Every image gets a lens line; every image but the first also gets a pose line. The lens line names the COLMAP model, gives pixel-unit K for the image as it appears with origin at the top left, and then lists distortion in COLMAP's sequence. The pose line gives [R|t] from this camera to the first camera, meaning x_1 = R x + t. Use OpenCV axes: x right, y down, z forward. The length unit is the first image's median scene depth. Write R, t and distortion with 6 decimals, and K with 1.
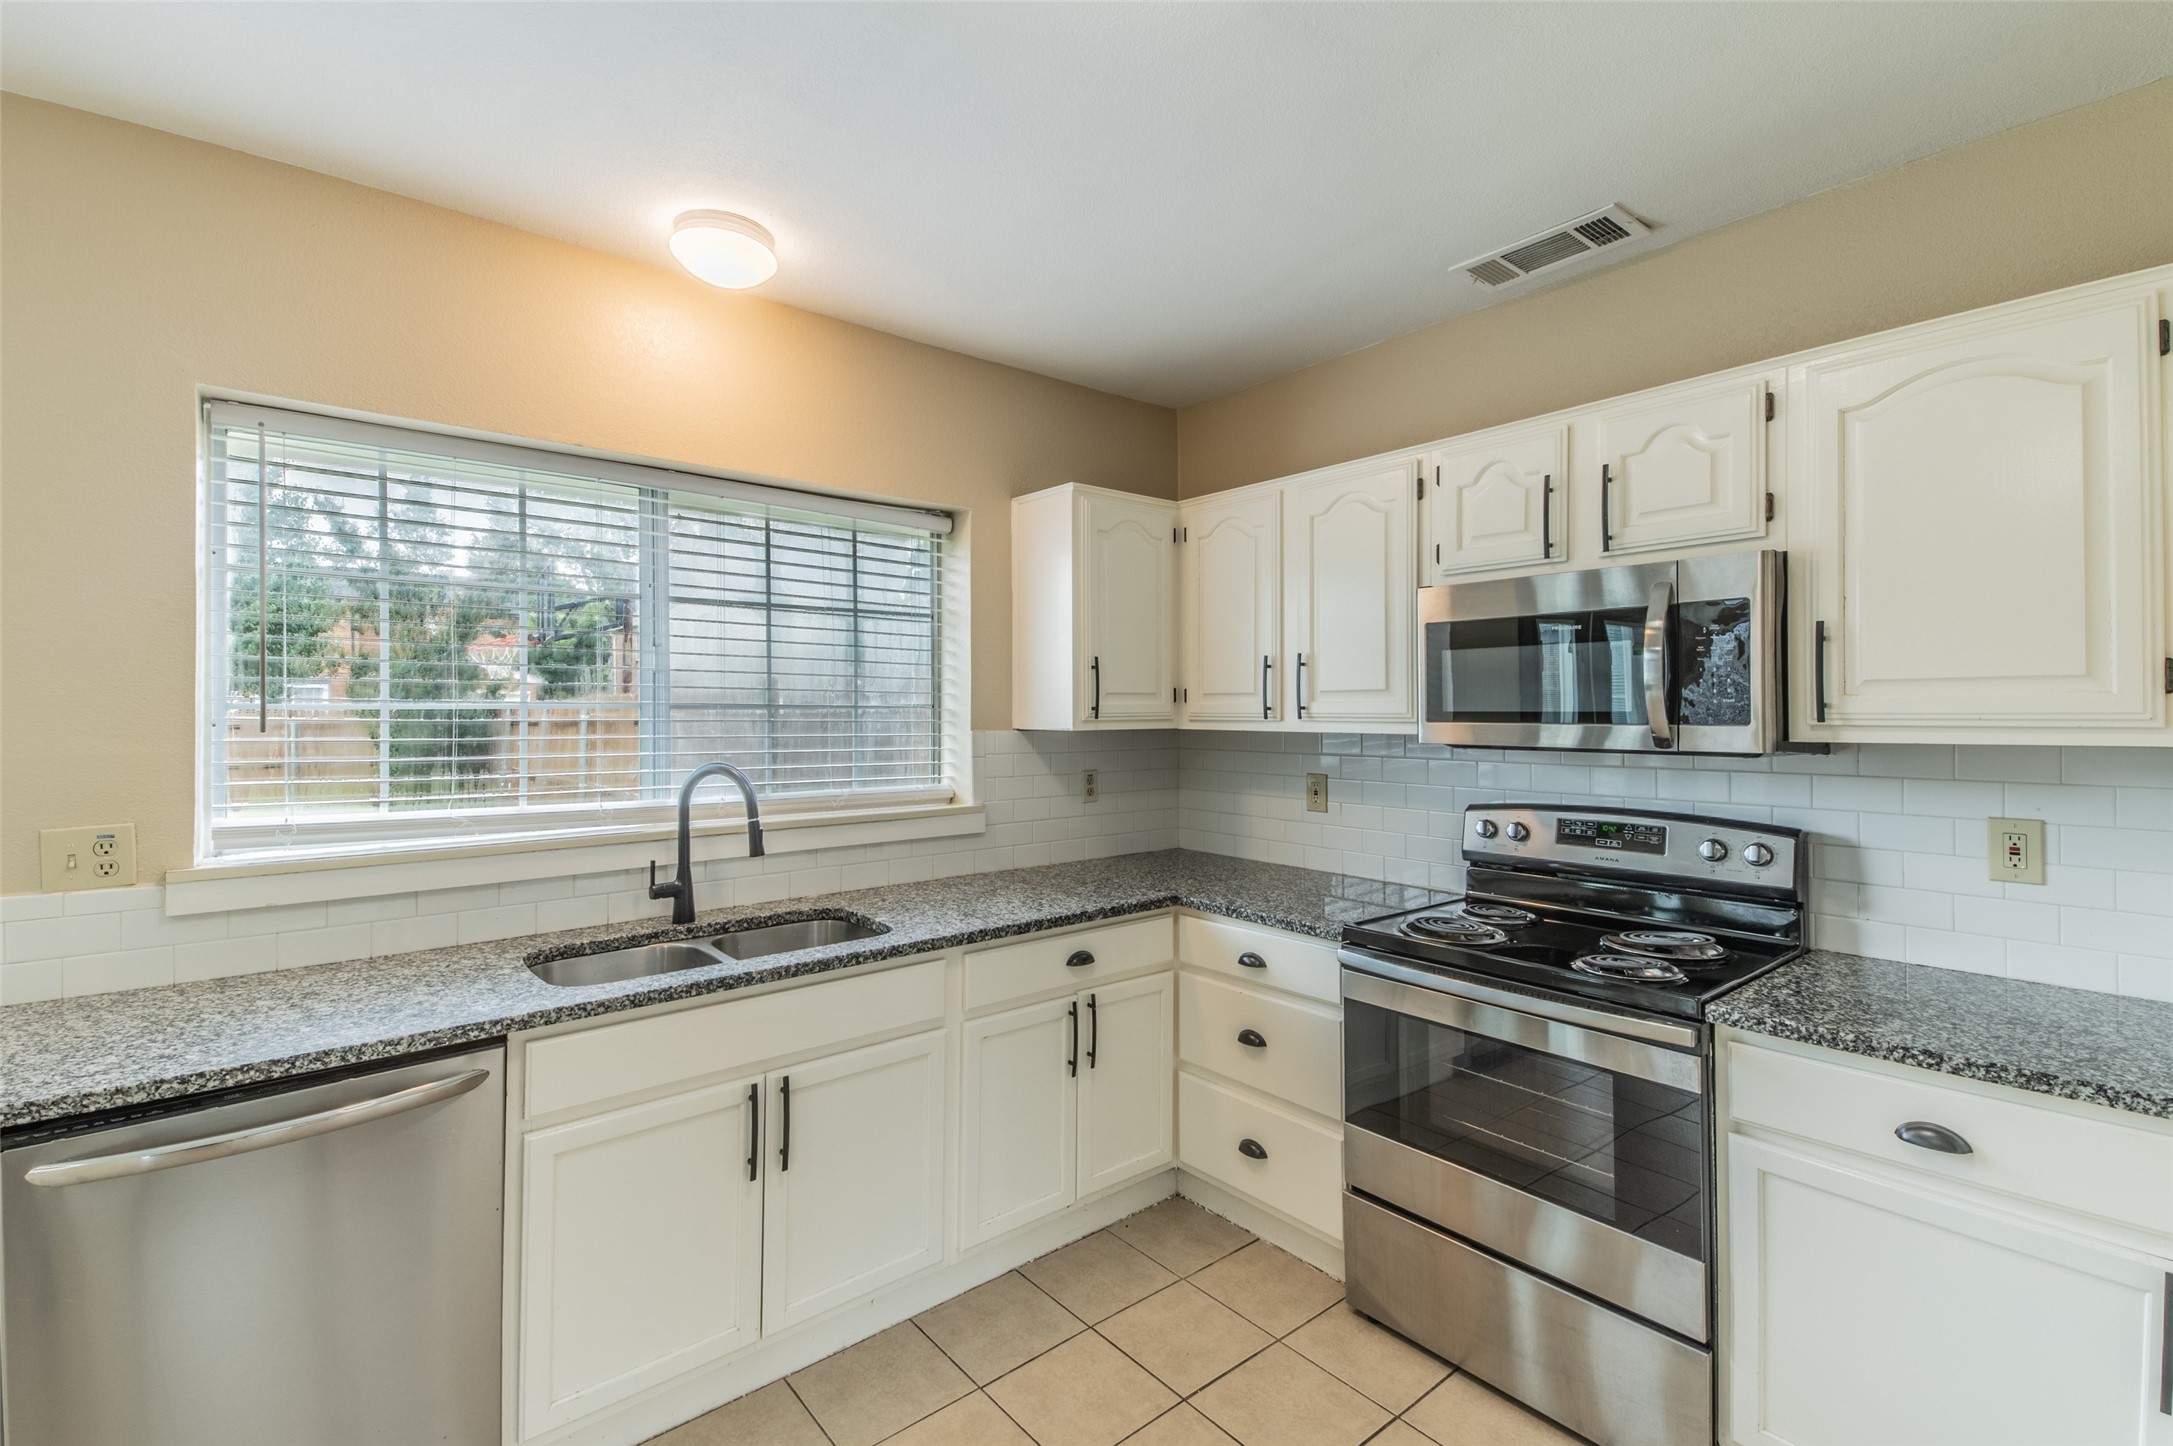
lens RADIAL K [[987.9, 0, 1078.7], [0, 987.9, 705.5], [0, 0, 1]] dist [0.073291, -0.037129]
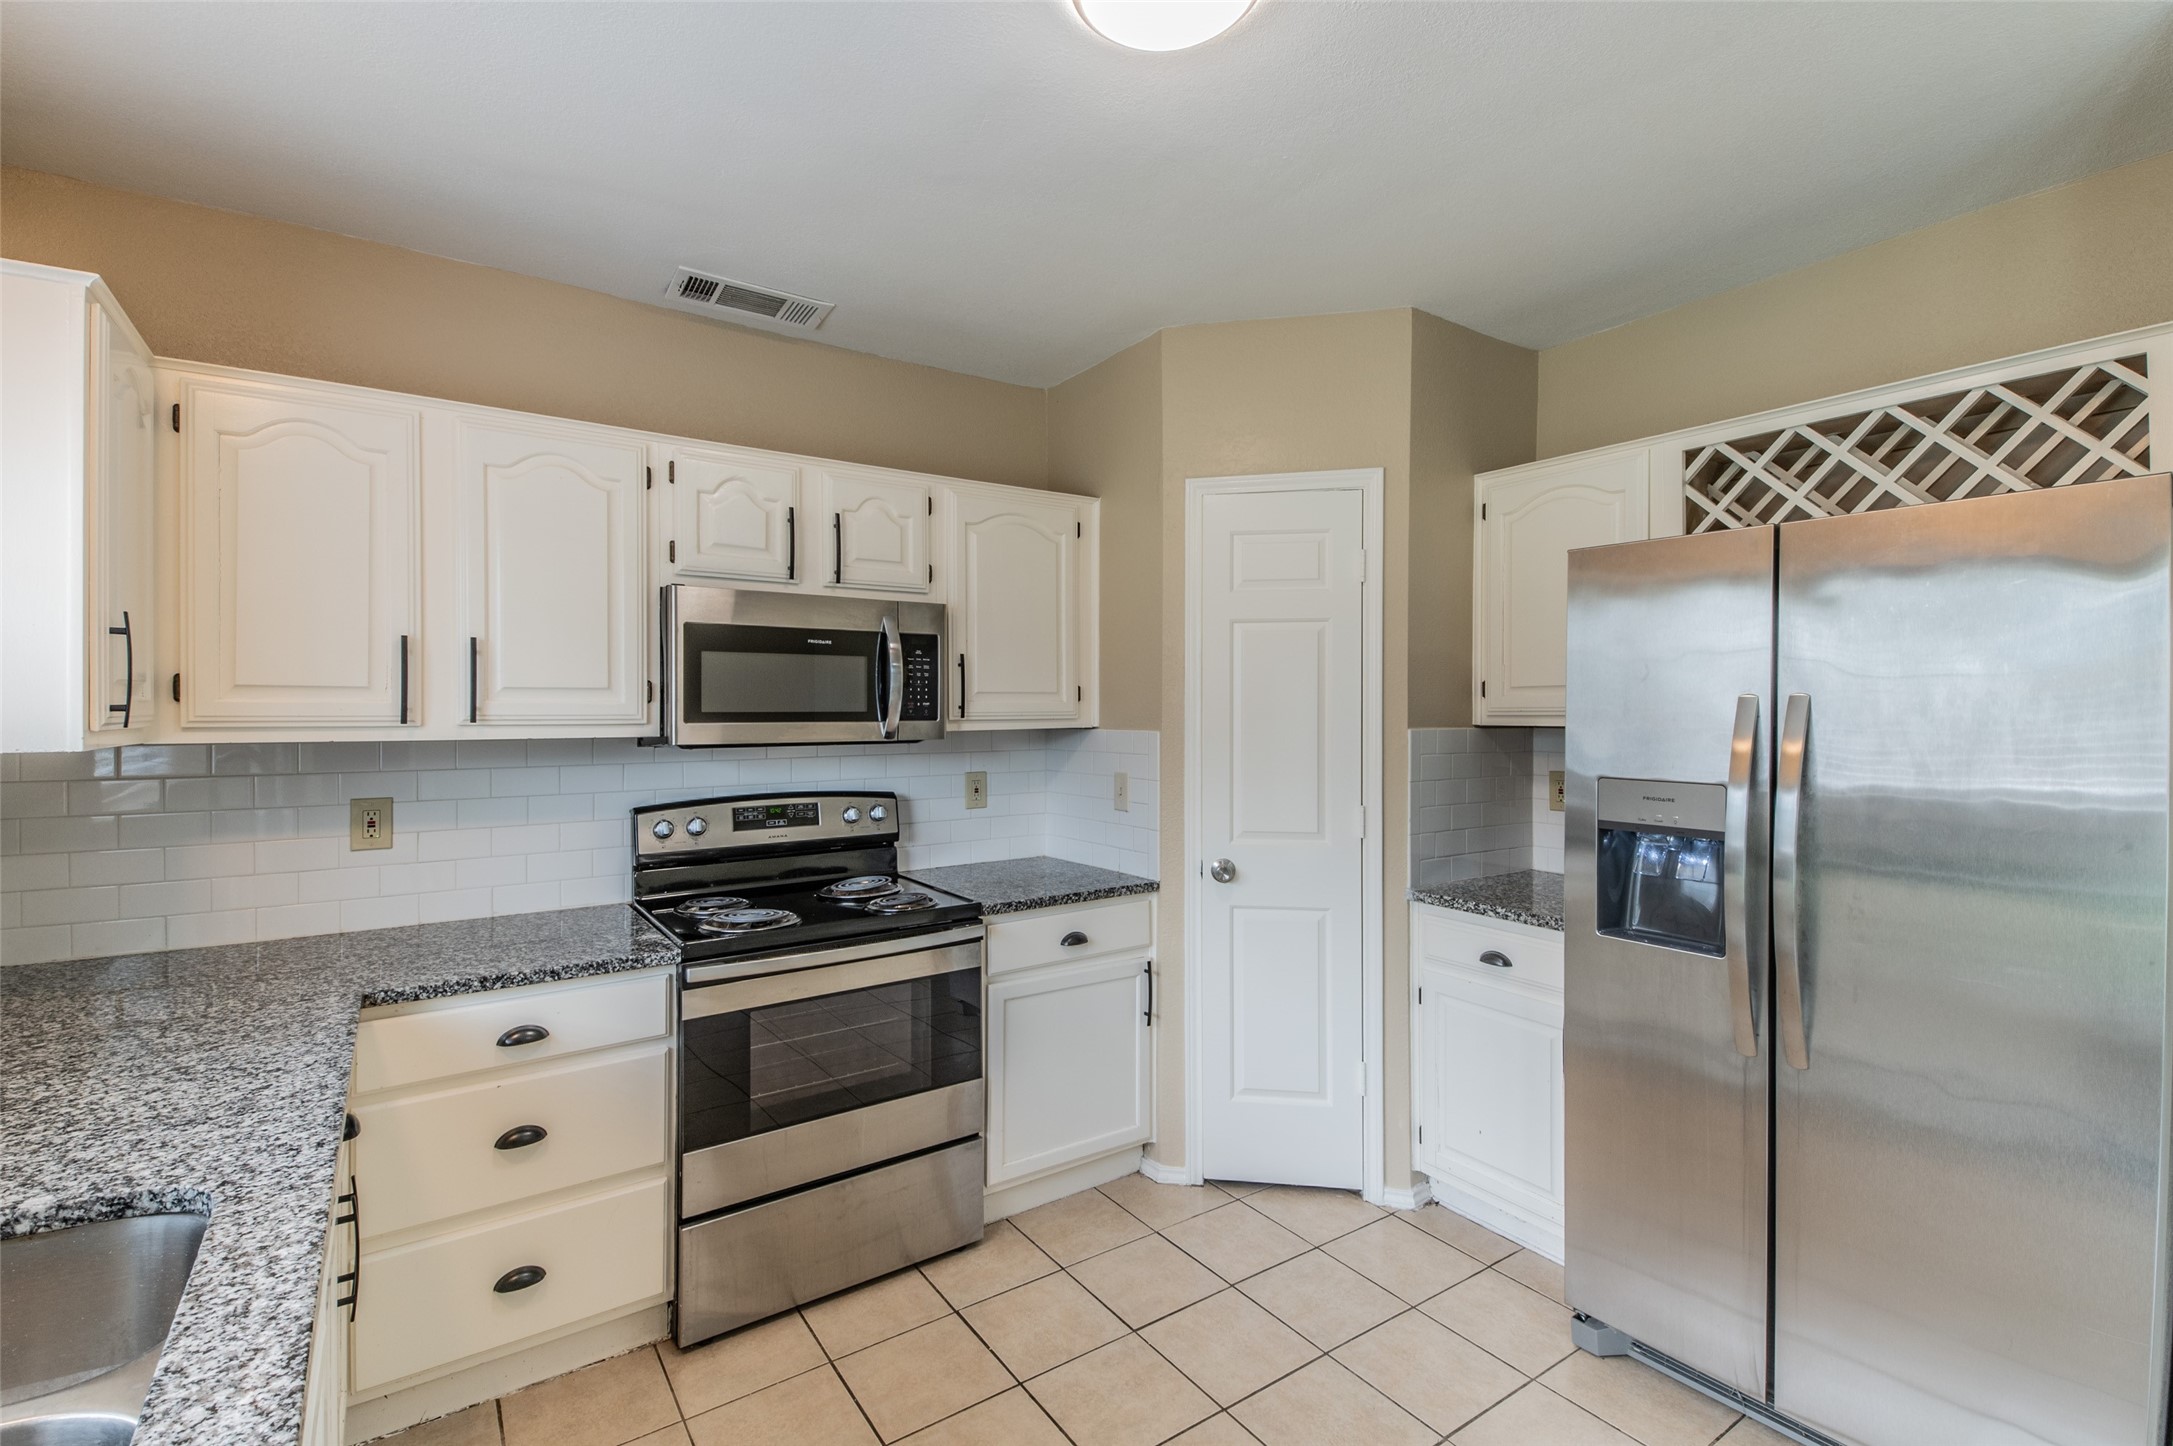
lens RADIAL K [[964.7, 0, 1096.3], [0, 964.7, 710.3], [0, 0, 1]] dist [0.052327, -0.033248]
pose [[0.078304, 0.002025, 0.996927, -0.581484], [-0.001729, 0.999997, -0.001895, 0.005272], [-0.996928, -0.001575, 0.078307, 0.527271]]
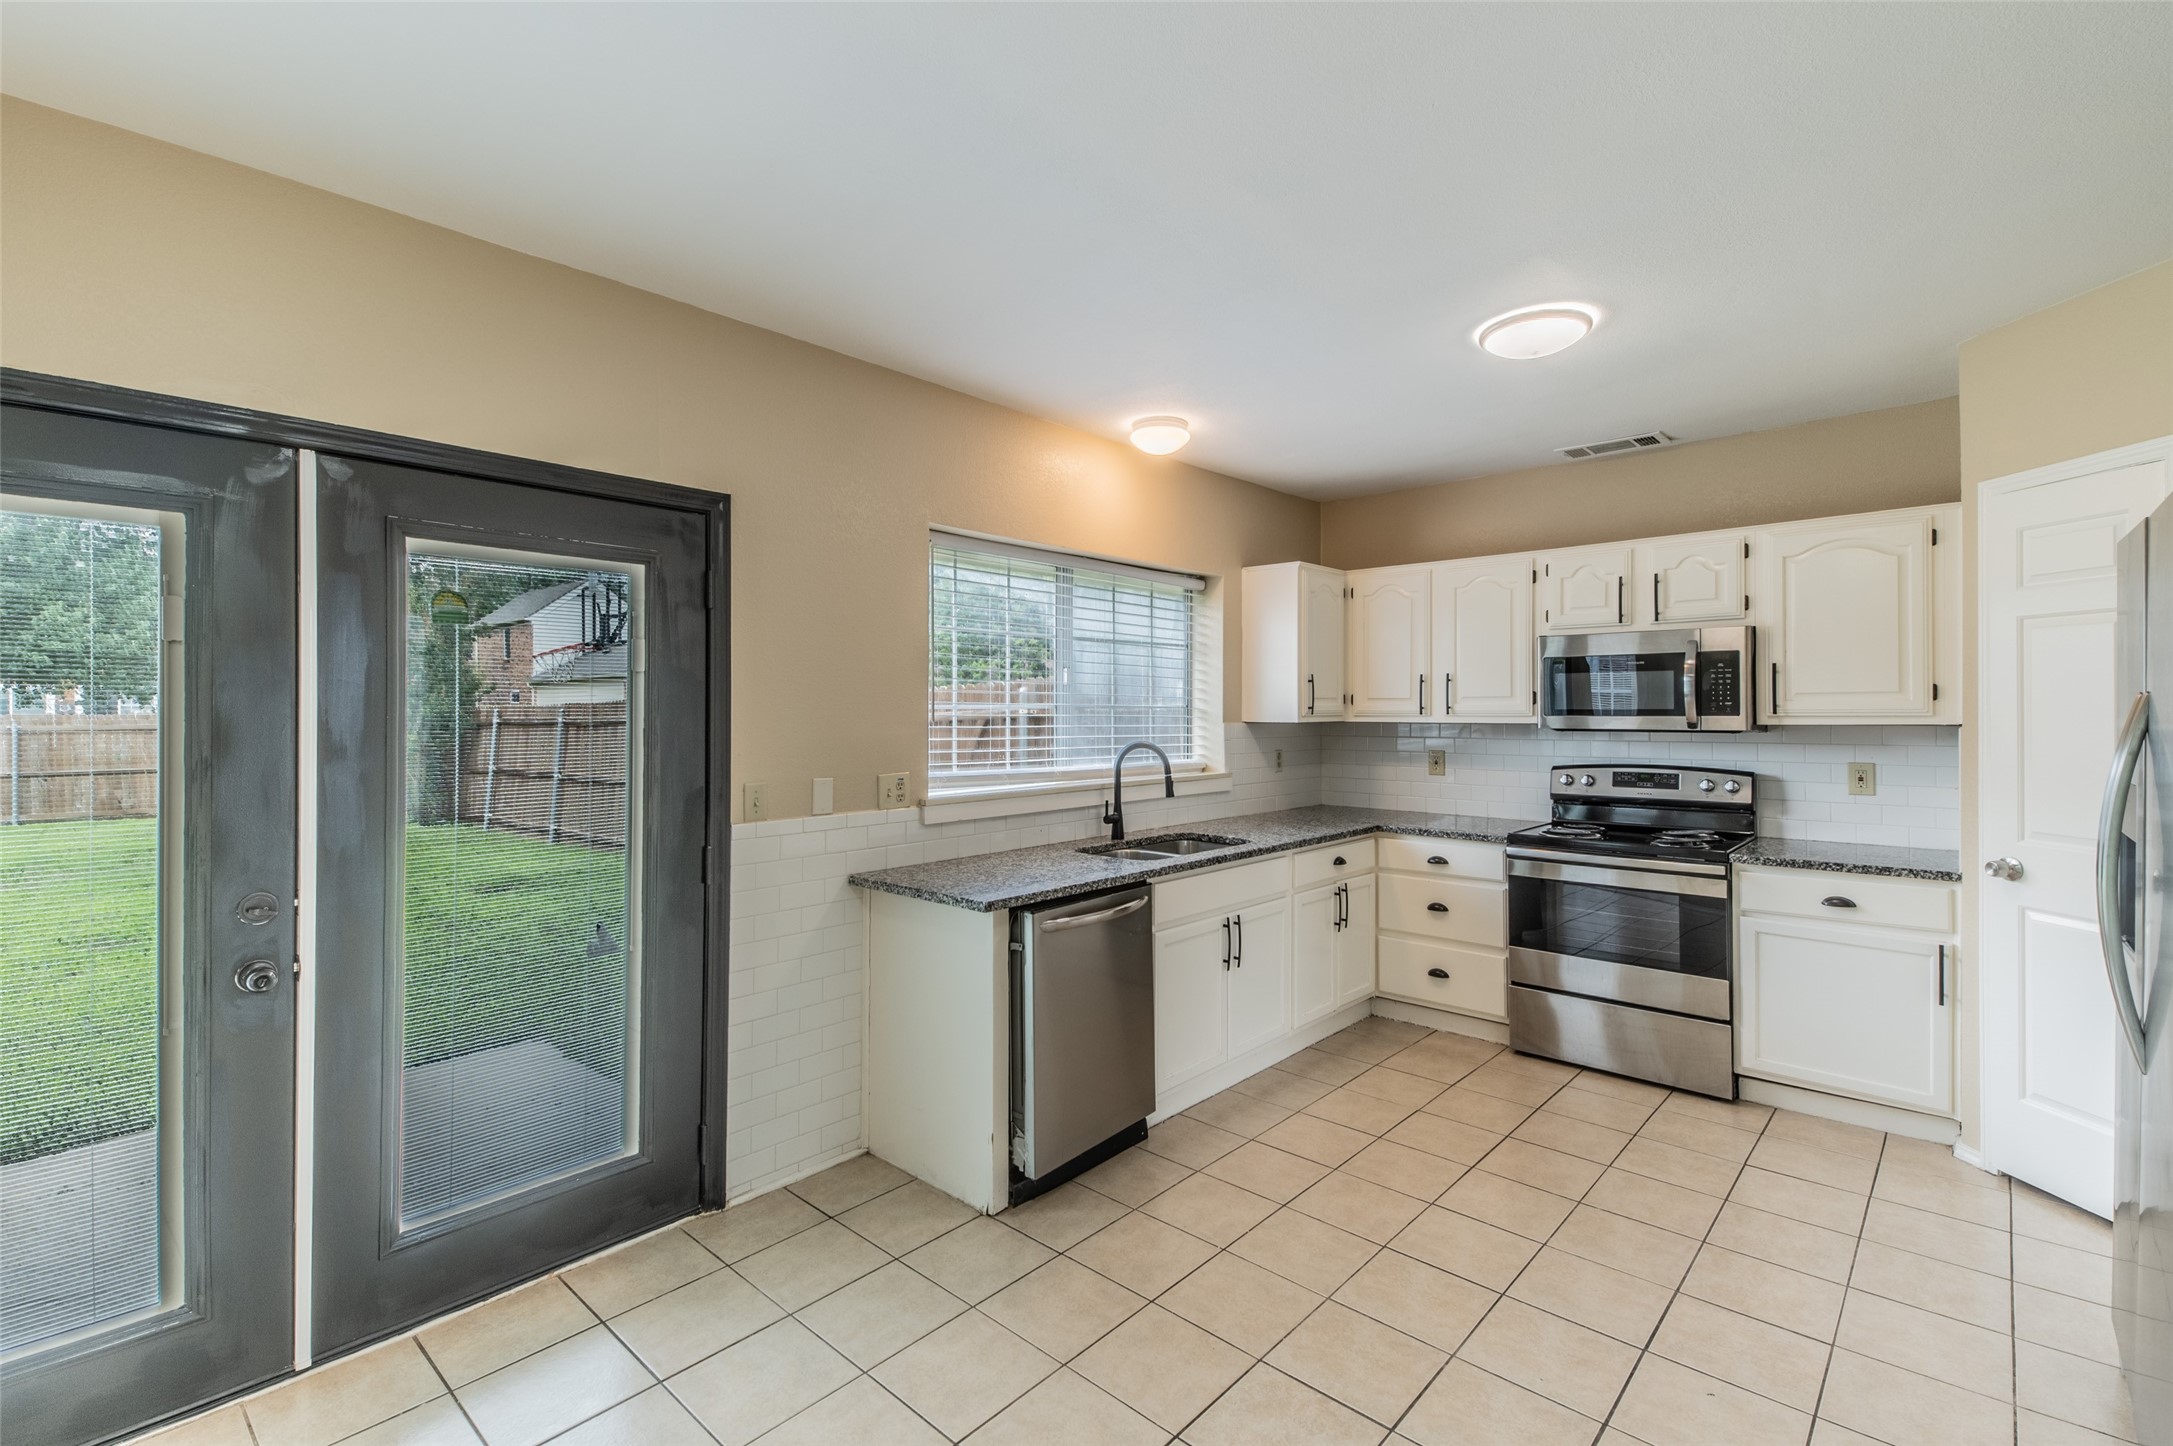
lens RADIAL K [[987.9, 0, 1078.7], [0, 987.9, 705.5], [0, 0, 1]] dist [0.073291, -0.037129]
pose [[0.990162, -0.000443, 0.139924, -0.685499], [0.000477, 1.000000, -0.000210, -0.000677], [-0.139924, 0.000274, 0.990162, -0.589755]]
